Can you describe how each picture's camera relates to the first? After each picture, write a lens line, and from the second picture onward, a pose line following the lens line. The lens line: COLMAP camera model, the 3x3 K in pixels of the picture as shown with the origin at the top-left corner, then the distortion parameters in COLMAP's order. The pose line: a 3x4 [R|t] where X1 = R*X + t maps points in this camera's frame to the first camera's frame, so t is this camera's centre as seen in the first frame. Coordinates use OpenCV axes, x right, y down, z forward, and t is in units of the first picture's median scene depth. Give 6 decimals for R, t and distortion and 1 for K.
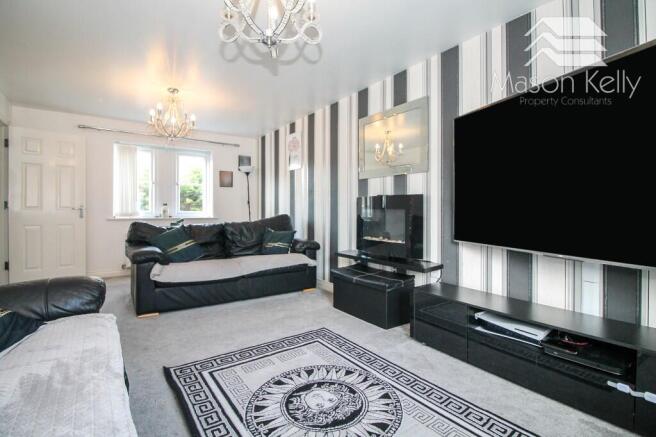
lens RADIAL K [[316.6, 0, 326.0], [0, 316.6, 207.5], [0, 0, 1]] dist [-0.013688, -0.000920]
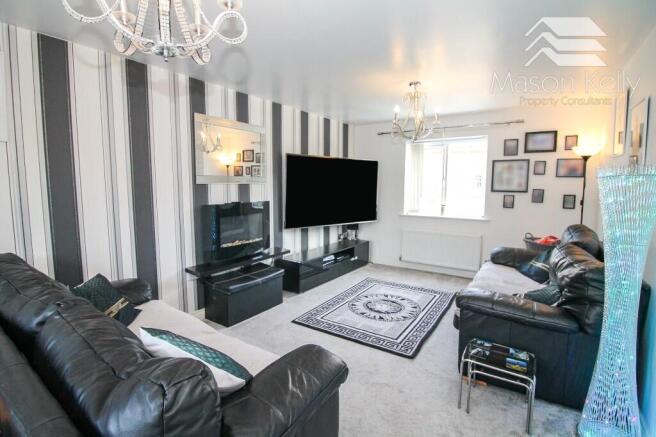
lens RADIAL K [[316.6, 0, 327.9], [0, 316.6, 215.8], [0, 0, 1]] dist [-0.013688, -0.000920]
pose [[-0.352698, -0.097241, 0.930671, -1.422107], [-0.008944, 0.994891, 0.100562, -0.159035], [-0.935695, 0.027144, -0.351765, 1.648158]]
